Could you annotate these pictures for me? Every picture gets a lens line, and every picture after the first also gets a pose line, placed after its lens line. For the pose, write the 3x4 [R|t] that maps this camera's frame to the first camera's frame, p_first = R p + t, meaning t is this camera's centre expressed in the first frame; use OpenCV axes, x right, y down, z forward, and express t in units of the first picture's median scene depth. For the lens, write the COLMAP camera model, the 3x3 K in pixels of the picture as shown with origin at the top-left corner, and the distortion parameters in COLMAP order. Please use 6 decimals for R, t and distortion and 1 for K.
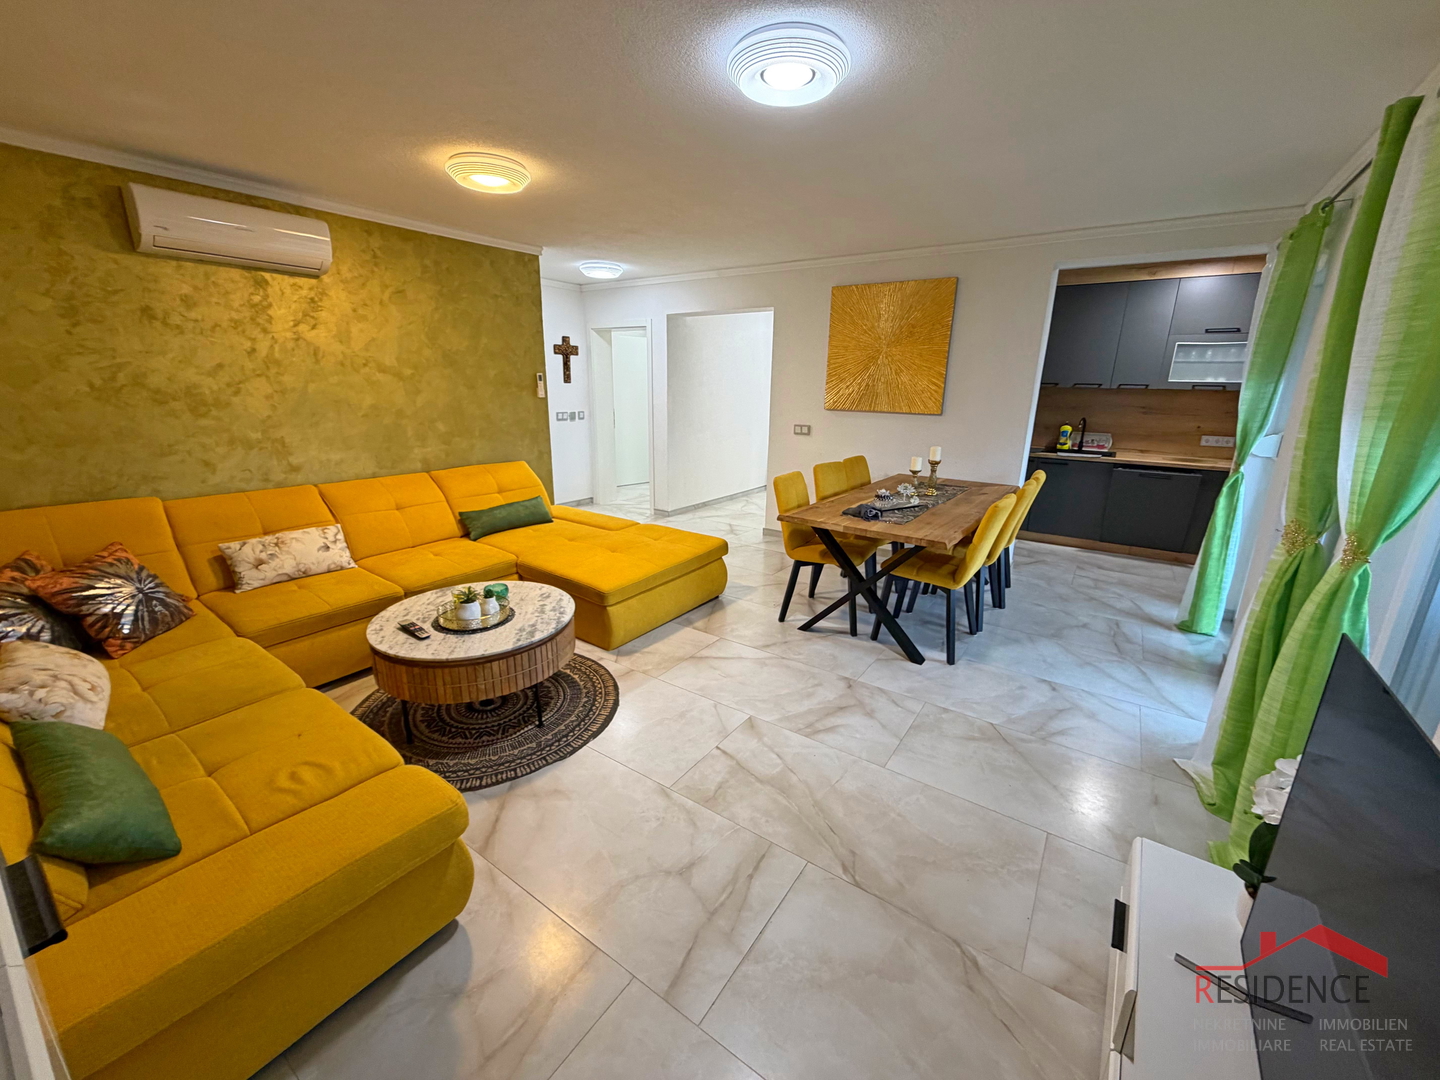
lens RADIAL K [[573.9, 0, 718.4], [0, 573.9, 538.4], [0, 0, 1]] dist [0.001238, -0.000046]
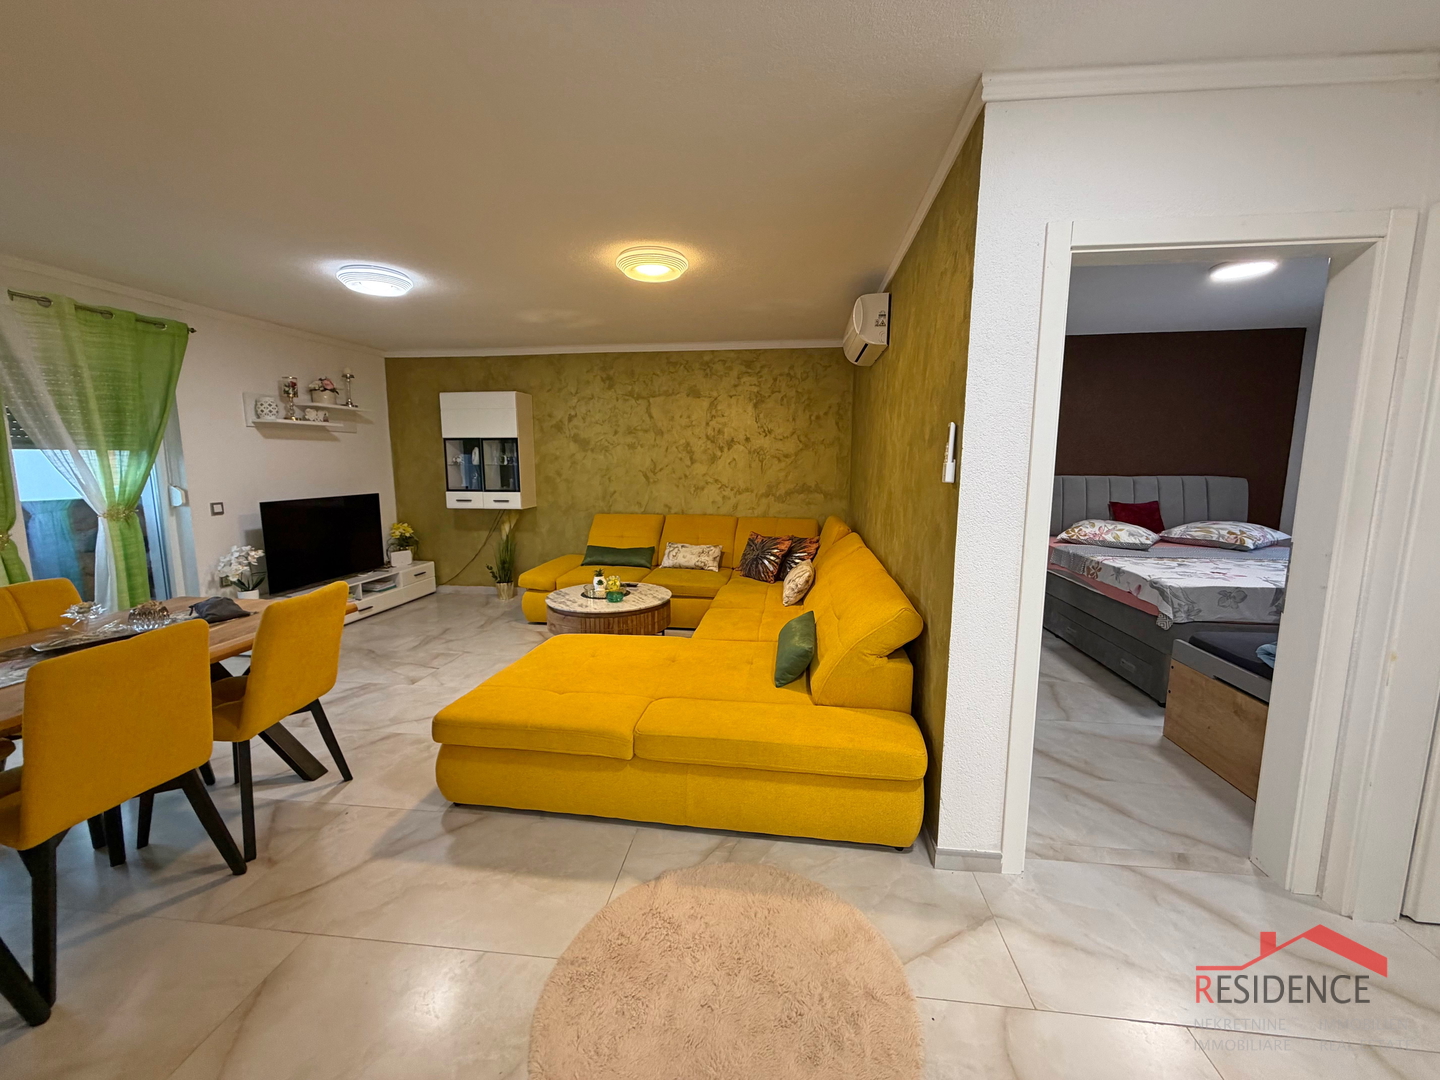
lens RADIAL K [[573.9, 0, 715.9], [0, 573.9, 537.1], [0, 0, 1]] dist [0.001238, -0.000046]
pose [[-0.884089, 0.049923, -0.464643, 0.023854], [-0.136969, 0.922930, 0.359778, -0.399819], [0.446794, 0.381718, -0.809114, 1.522508]]
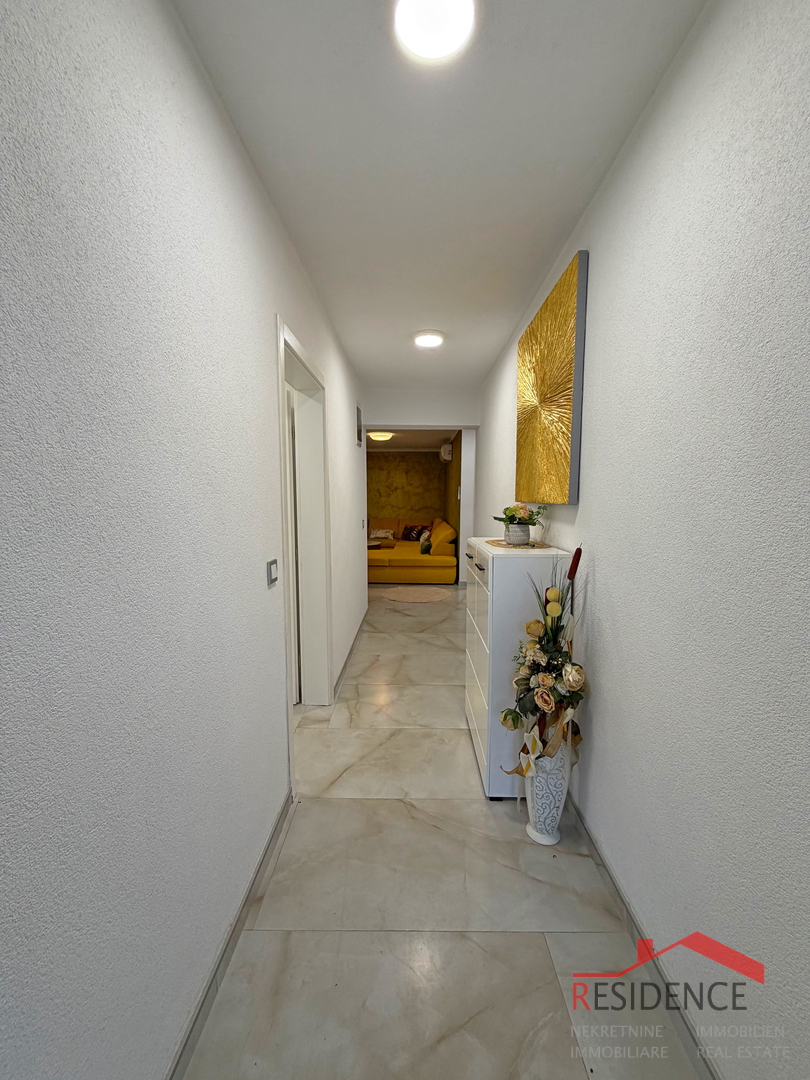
lens RADIAL K [[430.4, 0, 409.8], [0, 430.4, 539.6], [0, 0, 1]] dist [0.001238, -0.000046]
pose [[-0.819846, 0.041419, -0.571084, 0.738528], [-0.166581, 0.936985, 0.307099, -0.630385], [0.547817, 0.346905, -0.761284, 2.419675]]
